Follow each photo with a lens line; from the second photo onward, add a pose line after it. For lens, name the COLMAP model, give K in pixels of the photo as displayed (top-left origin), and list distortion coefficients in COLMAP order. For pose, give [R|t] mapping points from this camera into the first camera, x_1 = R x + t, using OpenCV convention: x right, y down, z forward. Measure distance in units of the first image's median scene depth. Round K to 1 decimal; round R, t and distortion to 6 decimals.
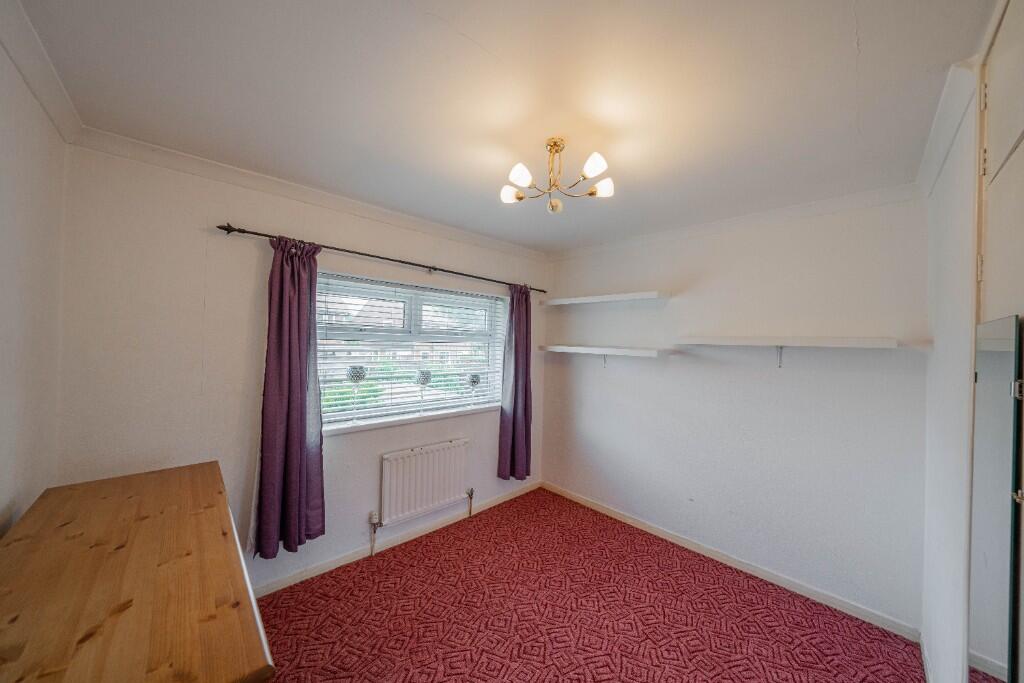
lens RADIAL K [[351.6, 0, 516.5], [0, 351.6, 337.8], [0, 0, 1]] dist [-0.016006, 0.003229]
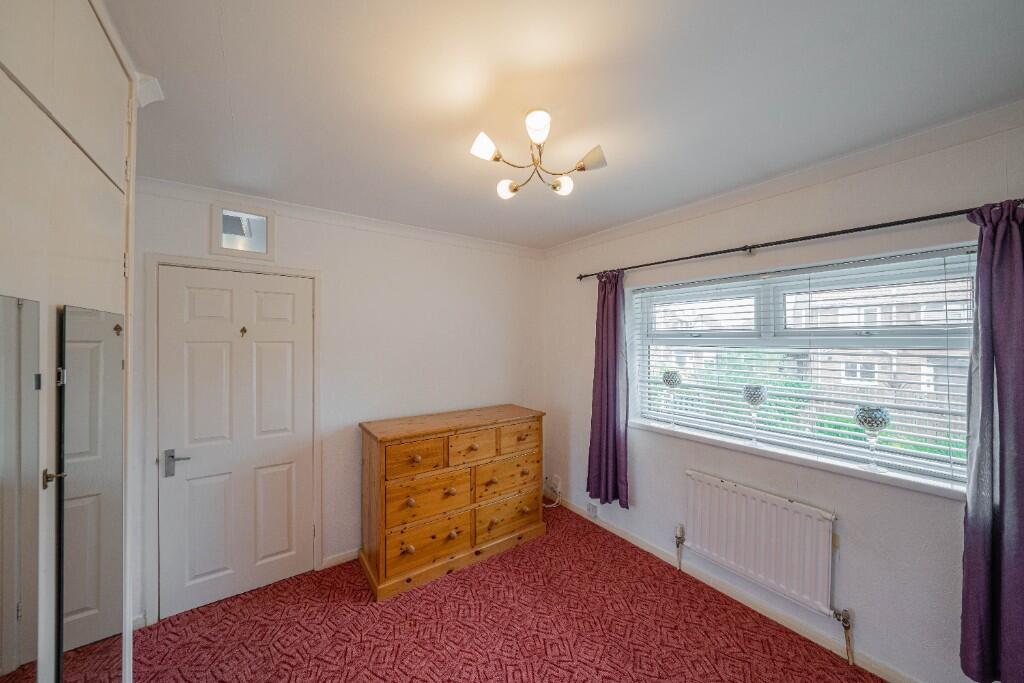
lens RADIAL K [[351.6, 0, 510.0], [0, 351.6, 338.5], [0, 0, 1]] dist [-0.016006, 0.003229]
pose [[-0.134139, -0.038879, -0.990200, 0.563016], [-0.001274, 0.999236, -0.039061, 0.024039], [0.990962, -0.003978, -0.134086, 0.610453]]
